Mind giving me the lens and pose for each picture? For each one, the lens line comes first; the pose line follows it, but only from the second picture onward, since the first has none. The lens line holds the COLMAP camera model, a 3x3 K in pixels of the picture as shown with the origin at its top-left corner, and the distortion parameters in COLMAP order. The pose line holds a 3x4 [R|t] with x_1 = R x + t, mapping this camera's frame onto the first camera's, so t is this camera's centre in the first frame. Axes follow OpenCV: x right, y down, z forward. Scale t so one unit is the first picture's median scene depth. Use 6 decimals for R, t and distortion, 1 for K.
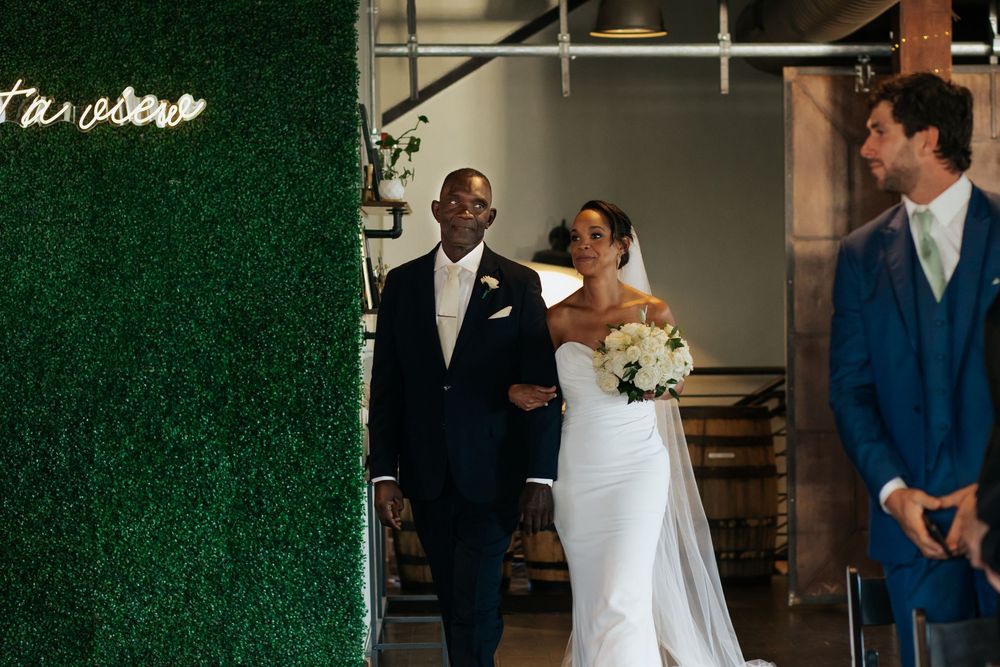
lens RADIAL K [[5505.6, 0, 500.2], [0, 5505.6, 334.4], [0, 0, 1]] dist [0.598730, 0.000000]
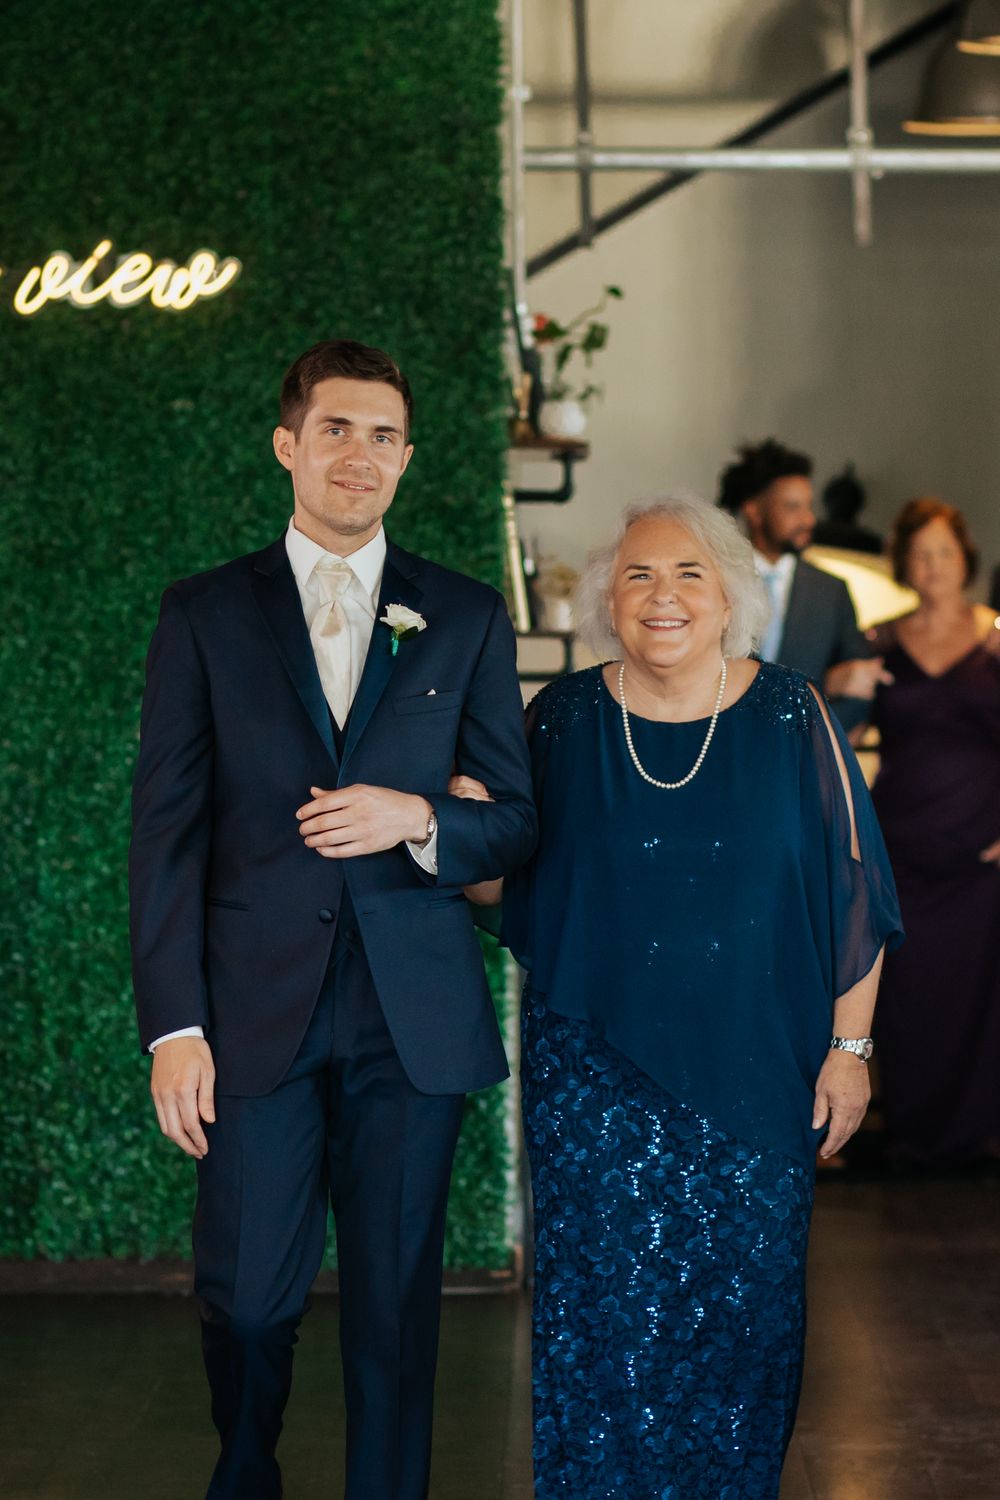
lens RADIAL K [[8258.4, 0, 498.0], [0, 8258.4, 745.8], [0, 0, 1]] dist [0.598730, 0.000000]
pose [[0.999275, 0.005421, -0.037683, 0.005972], [-0.005078, 0.999945, 0.009200, -0.000432], [0.037731, -0.009002, 0.999247, 0.147592]]
